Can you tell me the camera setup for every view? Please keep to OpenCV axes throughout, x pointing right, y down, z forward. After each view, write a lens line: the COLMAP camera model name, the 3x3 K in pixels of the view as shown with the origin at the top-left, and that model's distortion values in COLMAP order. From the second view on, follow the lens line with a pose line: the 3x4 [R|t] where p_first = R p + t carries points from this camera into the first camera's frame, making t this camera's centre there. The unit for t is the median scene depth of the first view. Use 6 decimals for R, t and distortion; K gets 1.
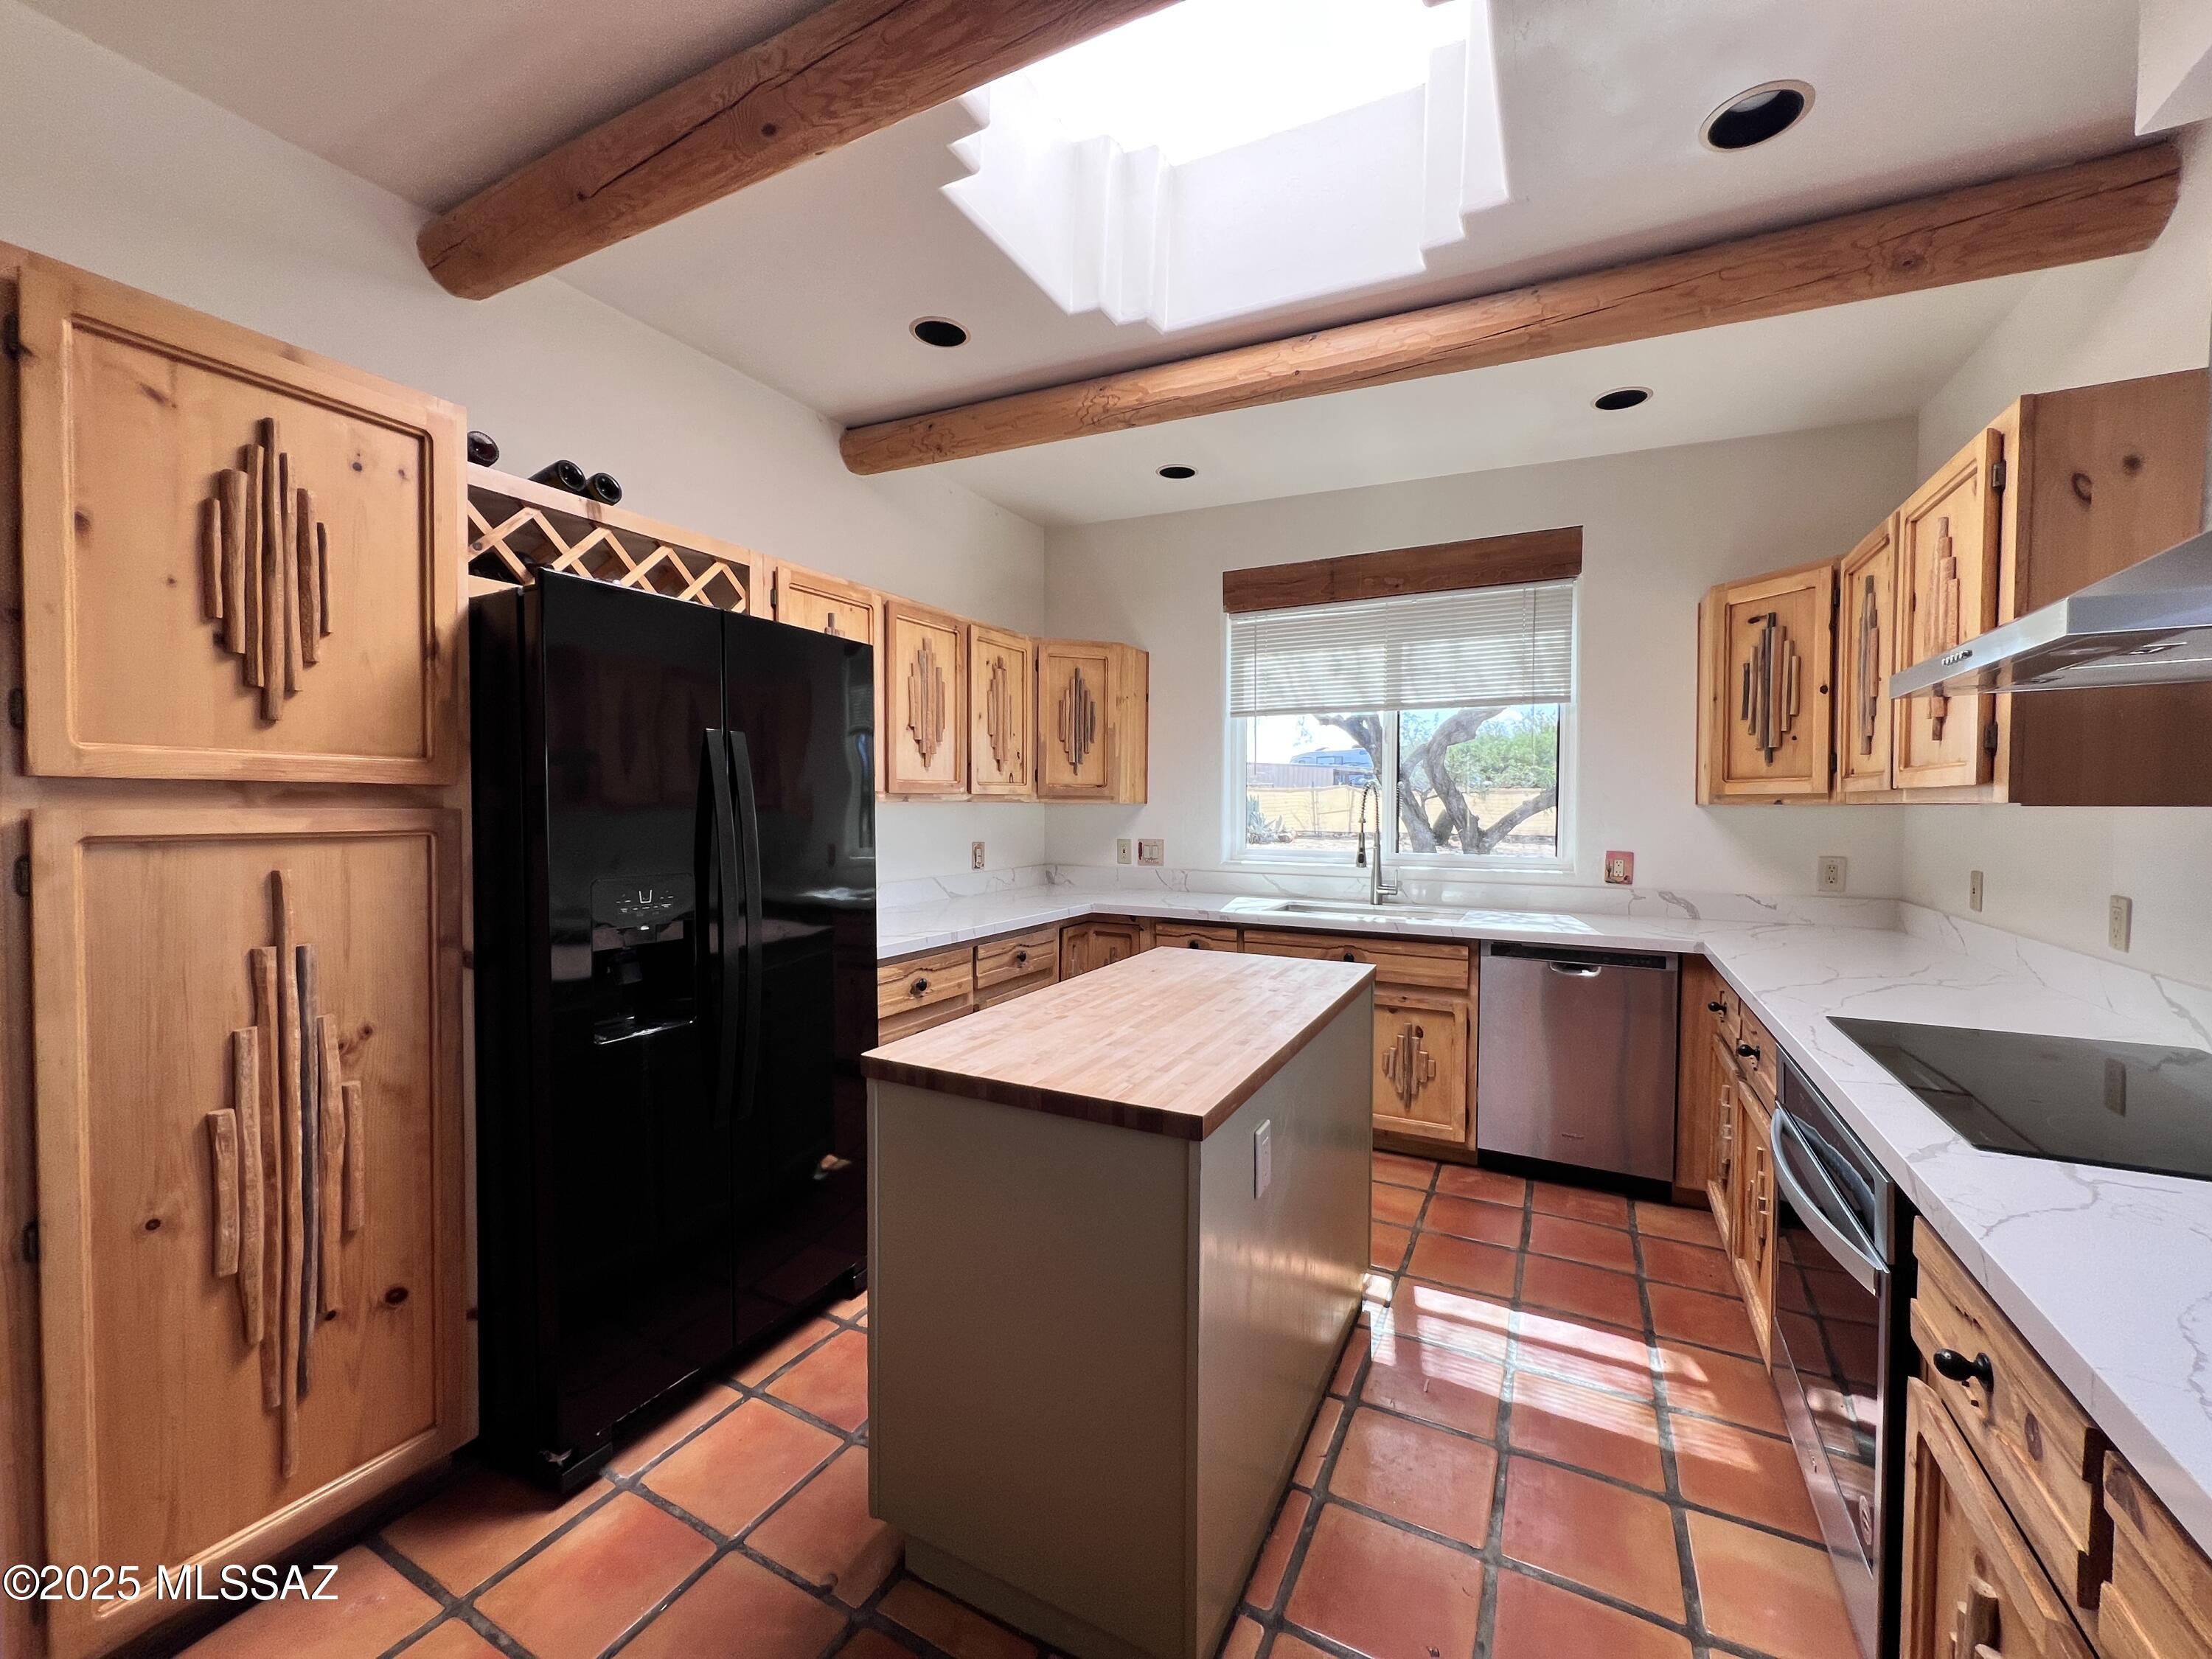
lens RADIAL K [[887.4, 0, 1100.8], [0, 887.4, 827.4], [0, 0, 1]] dist [-0.003035, 0.000909]
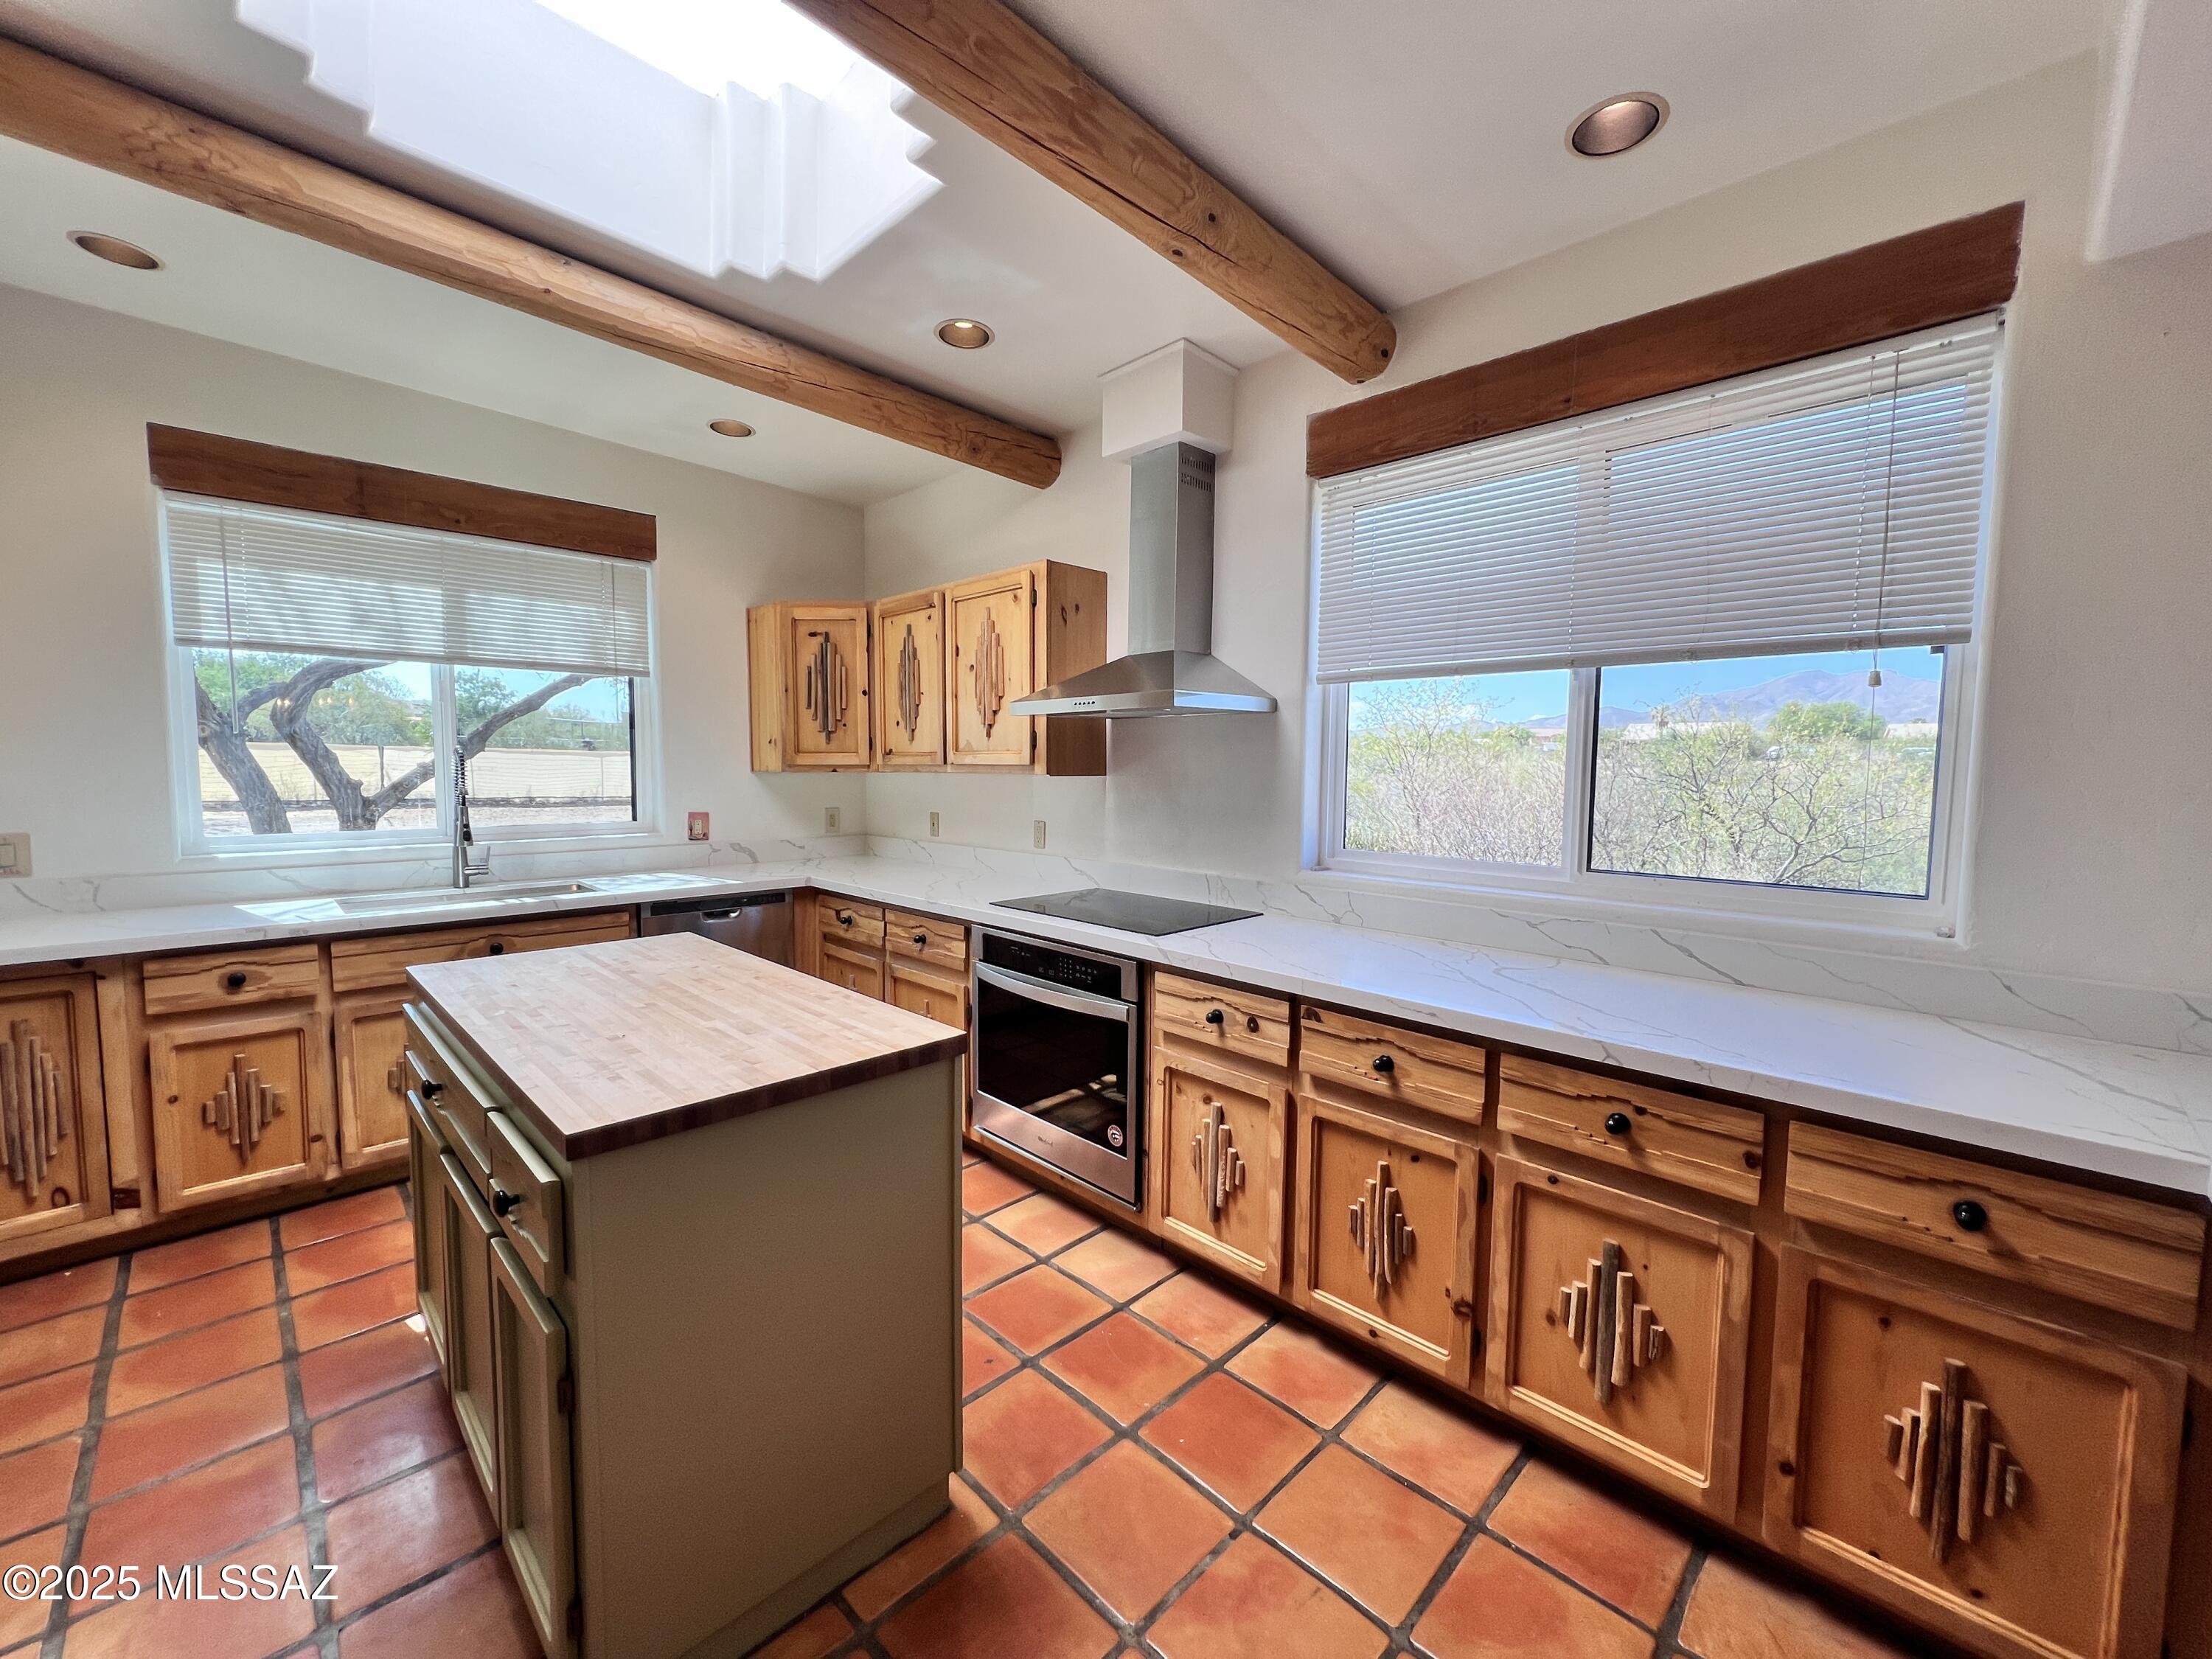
lens RADIAL K [[888.4, 0, 1100.4], [0, 888.4, 827.3], [0, 0, 1]] dist [-0.003495, 0.001221]
pose [[0.297078, -0.069110, 0.952349, -0.430618], [0.021877, 0.997608, 0.065570, -0.020985], [-0.954603, 0.001355, 0.297879, 0.181762]]
